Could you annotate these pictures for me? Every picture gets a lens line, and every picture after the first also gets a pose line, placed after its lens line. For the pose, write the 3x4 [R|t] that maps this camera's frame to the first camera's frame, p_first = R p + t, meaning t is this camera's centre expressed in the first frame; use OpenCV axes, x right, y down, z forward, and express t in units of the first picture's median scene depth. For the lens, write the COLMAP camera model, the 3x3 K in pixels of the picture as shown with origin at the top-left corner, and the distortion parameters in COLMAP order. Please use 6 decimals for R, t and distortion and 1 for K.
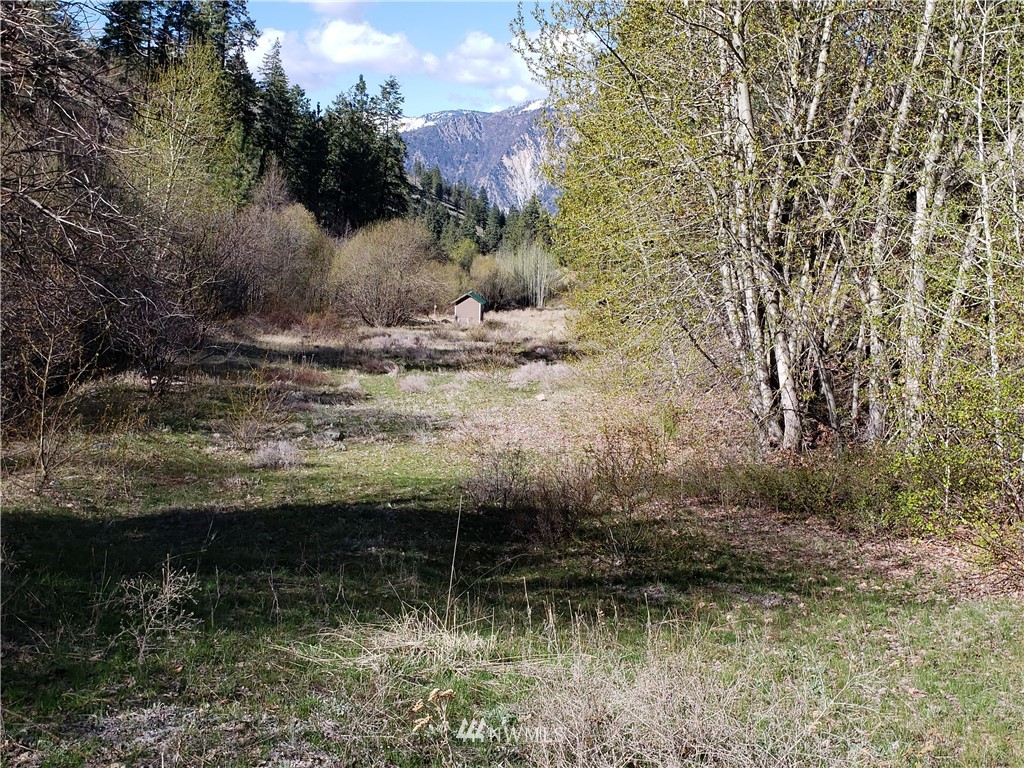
lens RADIAL K [[973.6, 0, 512.0], [0, 973.6, 384.0], [0, 0, 1]] dist [0.104341, -0.211344]
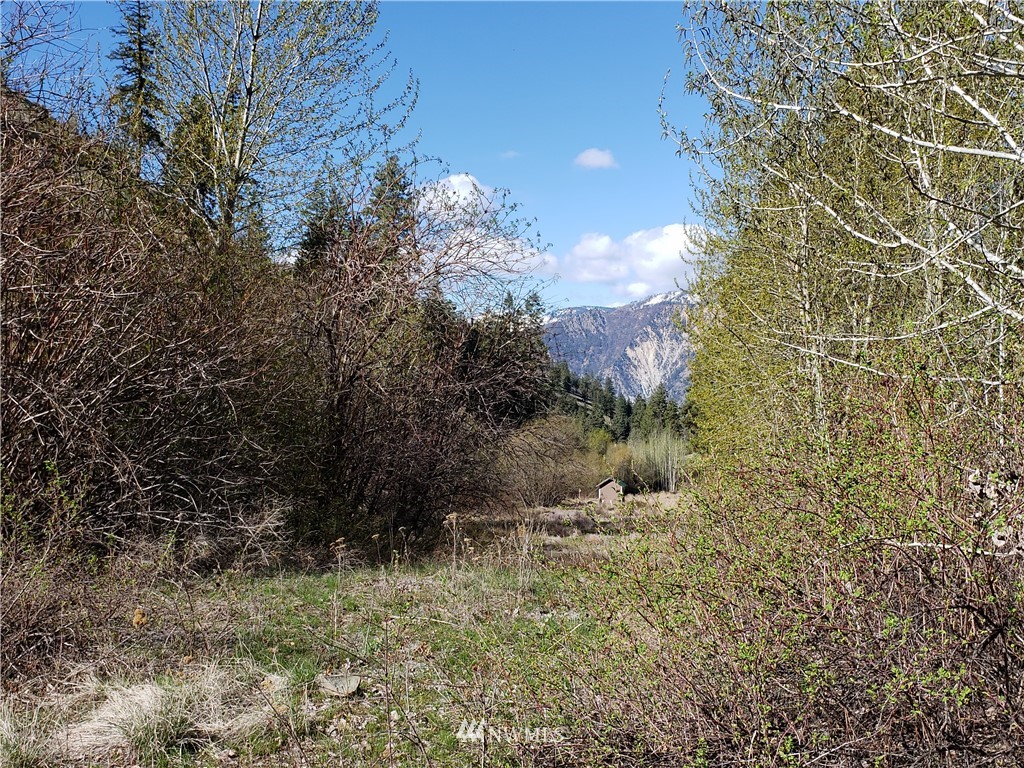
lens RADIAL K [[973.6, 0, 512.0], [0, 973.6, 384.0], [0, 0, 1]] dist [0.104341, -0.211344]
pose [[0.991683, -0.028895, -0.125415, -0.002761], [0.004378, 0.981482, -0.191506, 0.003385], [0.128626, 0.189365, 0.973446, -0.028122]]
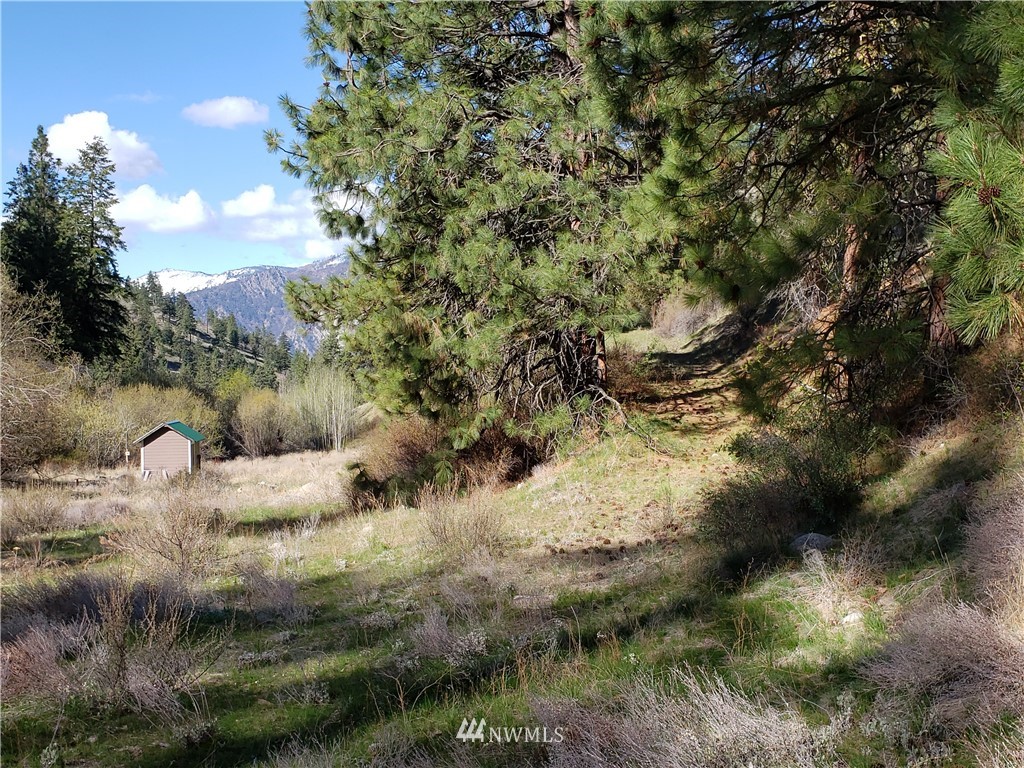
lens RADIAL K [[945.5, 0, 511.0], [0, 945.5, 396.3], [0, 0, 1]] dist [0.140274, -0.327400]
pose [[0.980350, -0.053551, 0.189858, 0.008993], [0.079330, 0.988218, -0.130892, -0.005063], [-0.180611, 0.143382, 0.973047, 0.095809]]
